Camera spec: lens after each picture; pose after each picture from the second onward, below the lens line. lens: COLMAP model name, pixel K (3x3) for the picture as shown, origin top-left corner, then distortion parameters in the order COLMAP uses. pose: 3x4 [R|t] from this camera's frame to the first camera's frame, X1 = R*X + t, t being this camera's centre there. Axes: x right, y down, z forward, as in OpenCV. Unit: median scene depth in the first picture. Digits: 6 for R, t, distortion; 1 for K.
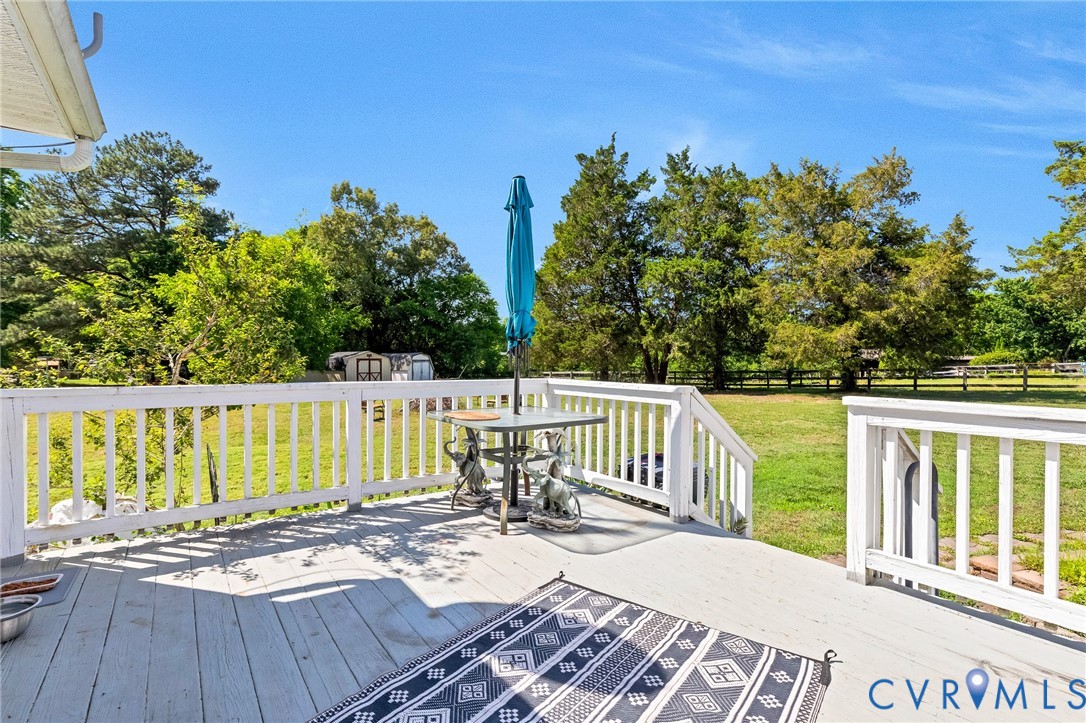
lens RADIAL K [[517.7, 0, 543.2], [0, 517.7, 368.2], [0, 0, 1]] dist [0.008643, 0.000761]
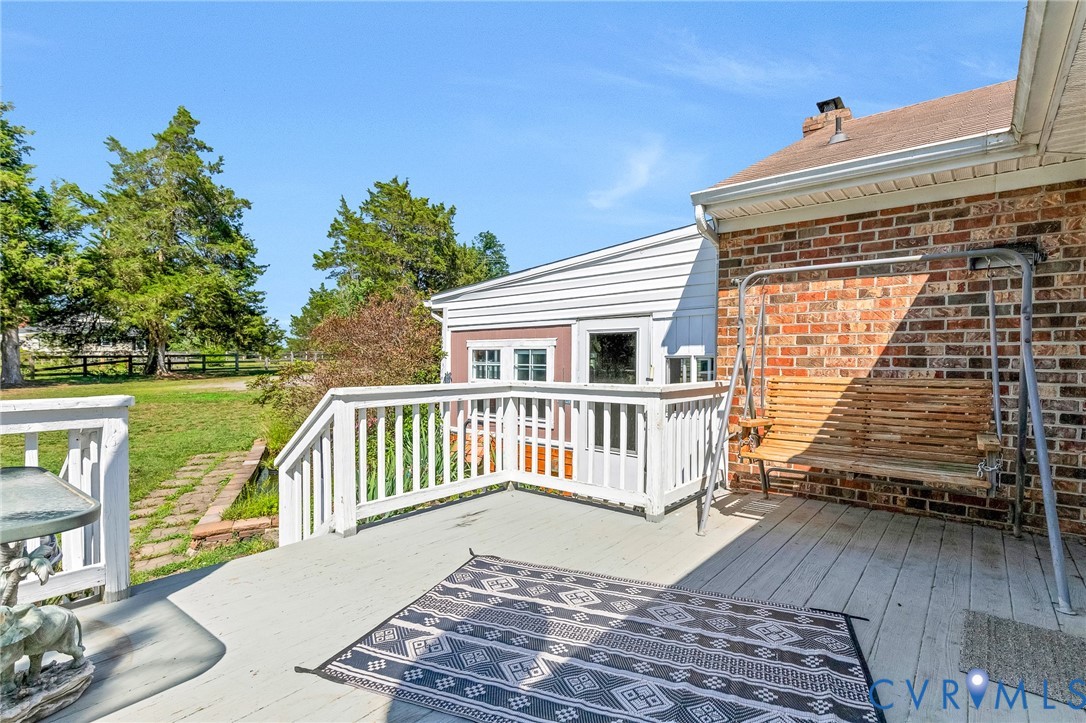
lens RADIAL K [[517.7, 0, 546.1], [0, 517.7, 360.9], [0, 0, 1]] dist [0.008643, 0.000761]
pose [[-0.260174, -0.006649, 0.965539, -0.841765], [0.008013, 0.999927, 0.009045, -0.019574], [-0.965529, 0.010090, -0.260101, 1.009770]]
